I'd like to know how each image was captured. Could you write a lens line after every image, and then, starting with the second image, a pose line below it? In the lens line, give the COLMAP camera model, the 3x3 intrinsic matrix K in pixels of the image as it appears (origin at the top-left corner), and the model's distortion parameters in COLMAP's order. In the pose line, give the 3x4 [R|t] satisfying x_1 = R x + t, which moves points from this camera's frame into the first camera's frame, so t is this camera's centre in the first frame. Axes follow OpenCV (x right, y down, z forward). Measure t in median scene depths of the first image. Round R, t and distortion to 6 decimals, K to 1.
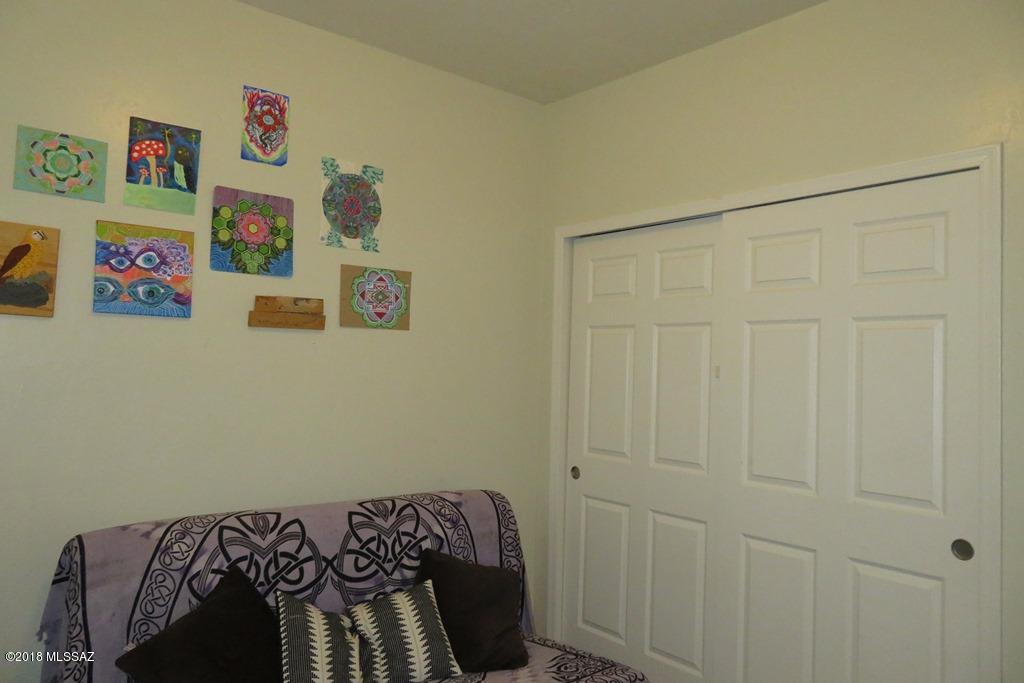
lens RADIAL K [[730.7, 0, 512.6], [0, 730.7, 341.4], [0, 0, 1]] dist [-0.010850, 0.007746]
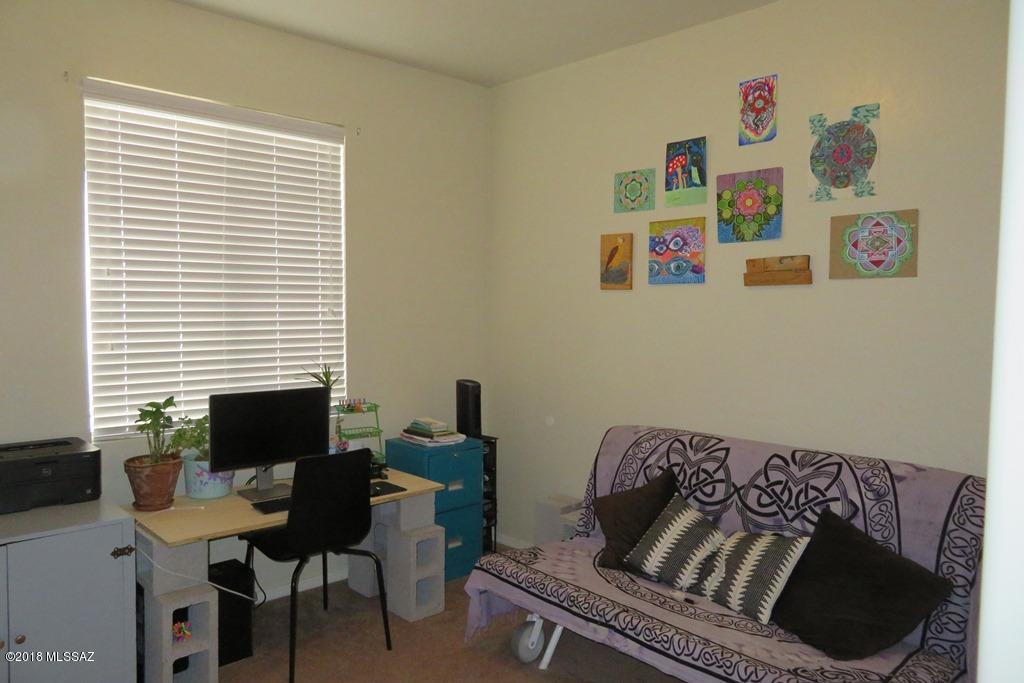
lens RADIAL K [[730.7, 0, 512.9], [0, 730.7, 339.6], [0, 0, 1]] dist [-0.010850, 0.007746]
pose [[0.076329, 0.019858, -0.996885, 0.798610], [0.035643, 0.999108, 0.022632, 0.026349], [0.996445, -0.037259, 0.075554, 0.528030]]
